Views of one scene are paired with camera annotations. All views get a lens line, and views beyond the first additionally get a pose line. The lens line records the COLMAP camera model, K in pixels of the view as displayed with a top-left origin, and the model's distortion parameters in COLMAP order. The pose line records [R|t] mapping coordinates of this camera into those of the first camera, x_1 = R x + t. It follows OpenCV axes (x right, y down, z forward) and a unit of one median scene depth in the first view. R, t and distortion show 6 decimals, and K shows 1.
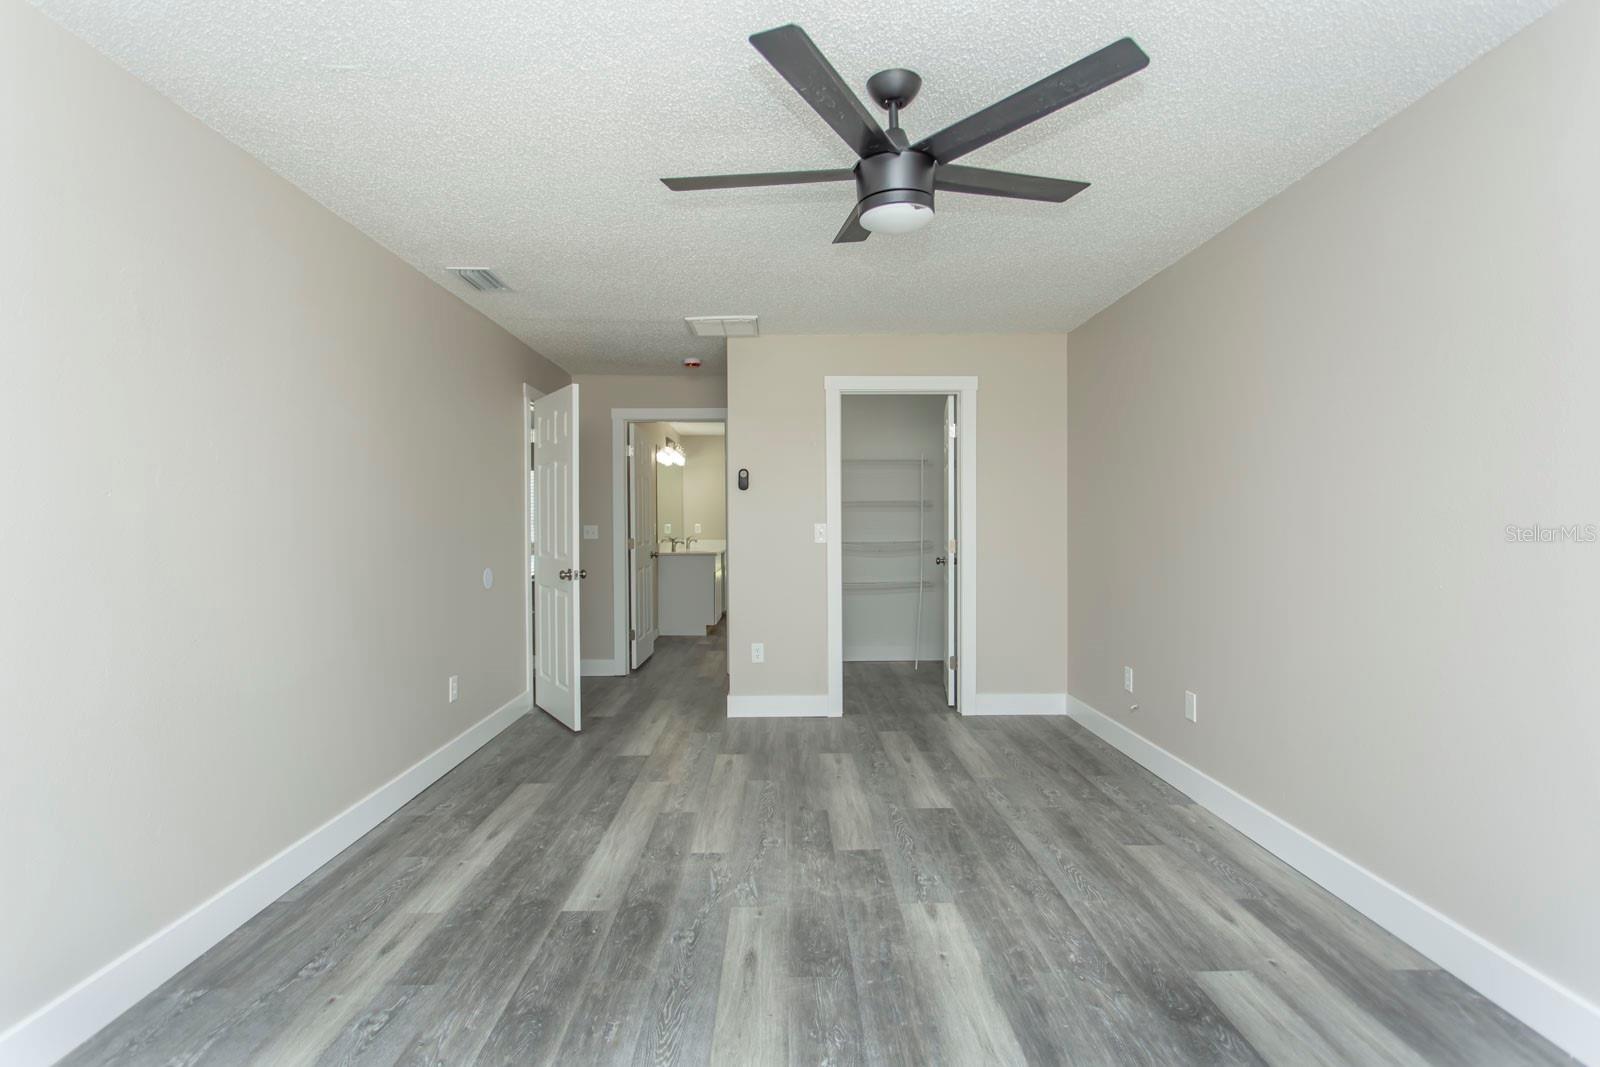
lens RADIAL K [[779.2, 0, 796.1], [0, 779.2, 524.6], [0, 0, 1]] dist [0.002259, 0.000498]
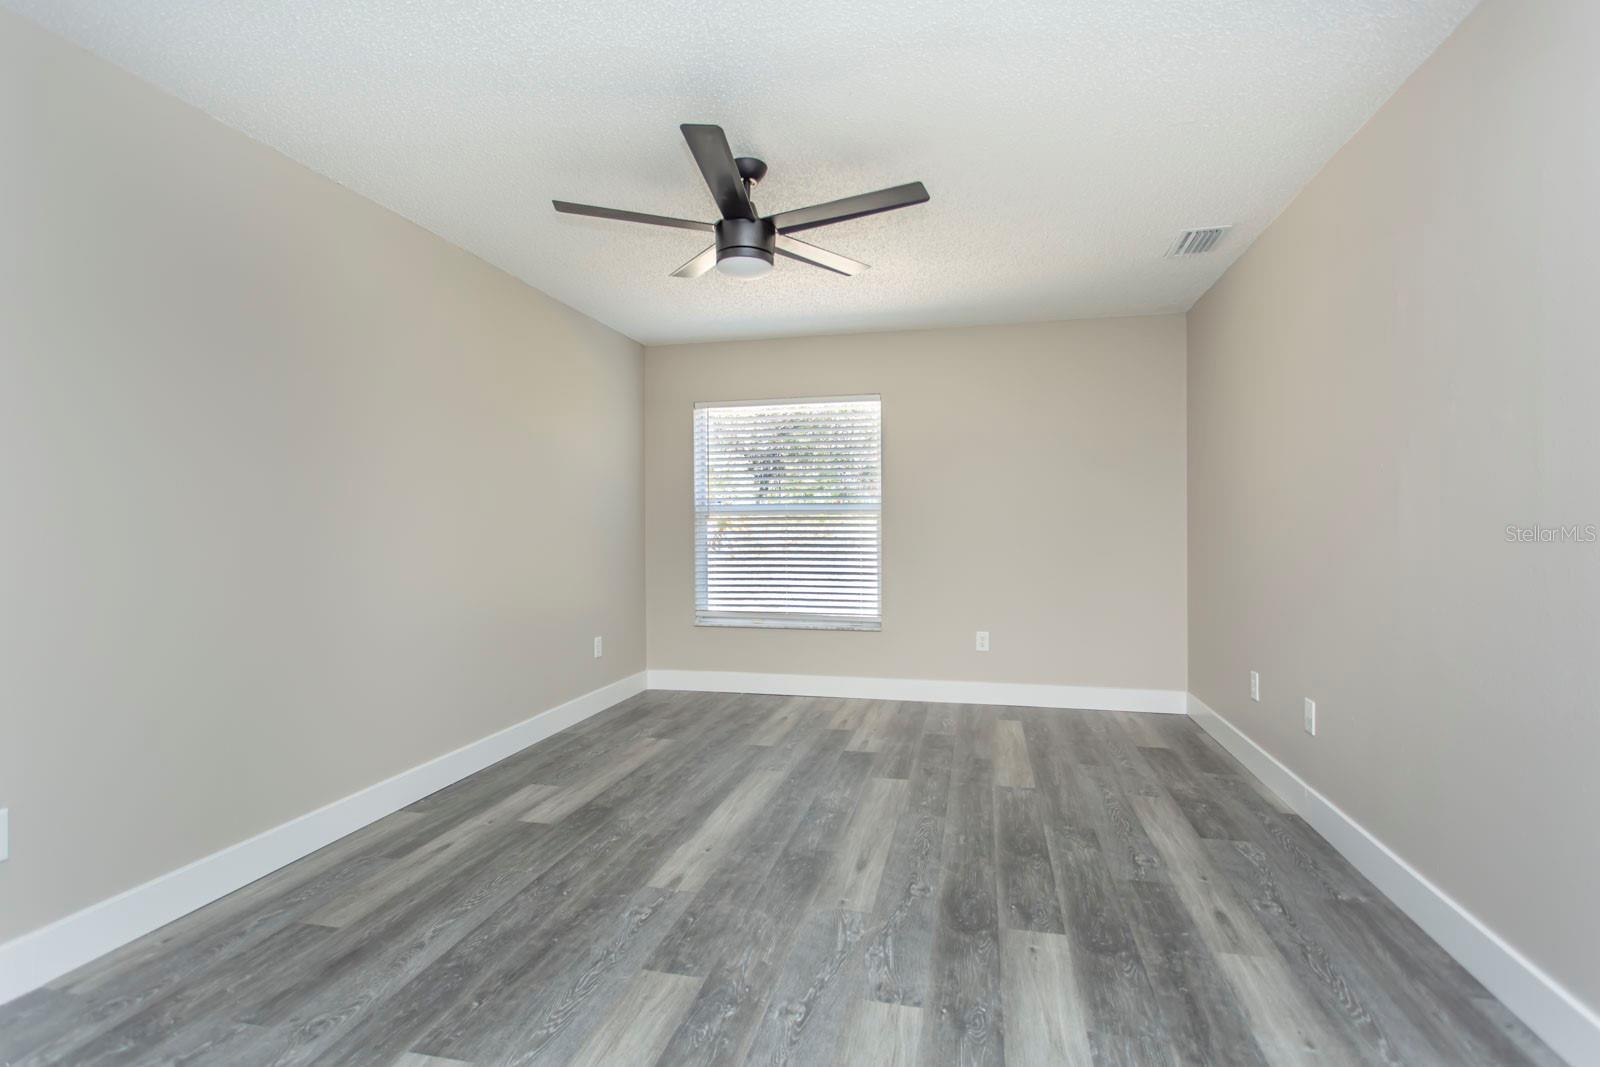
lens RADIAL K [[779.2, 0, 796.1], [0, 779.2, 524.6], [0, 0, 1]] dist [0.002259, 0.000498]
pose [[-0.969088, 0.014453, 0.246293, -0.231455], [0.014686, 0.999892, -0.000890, 0.035931], [-0.246280, 0.002755, -0.969195, 1.924238]]
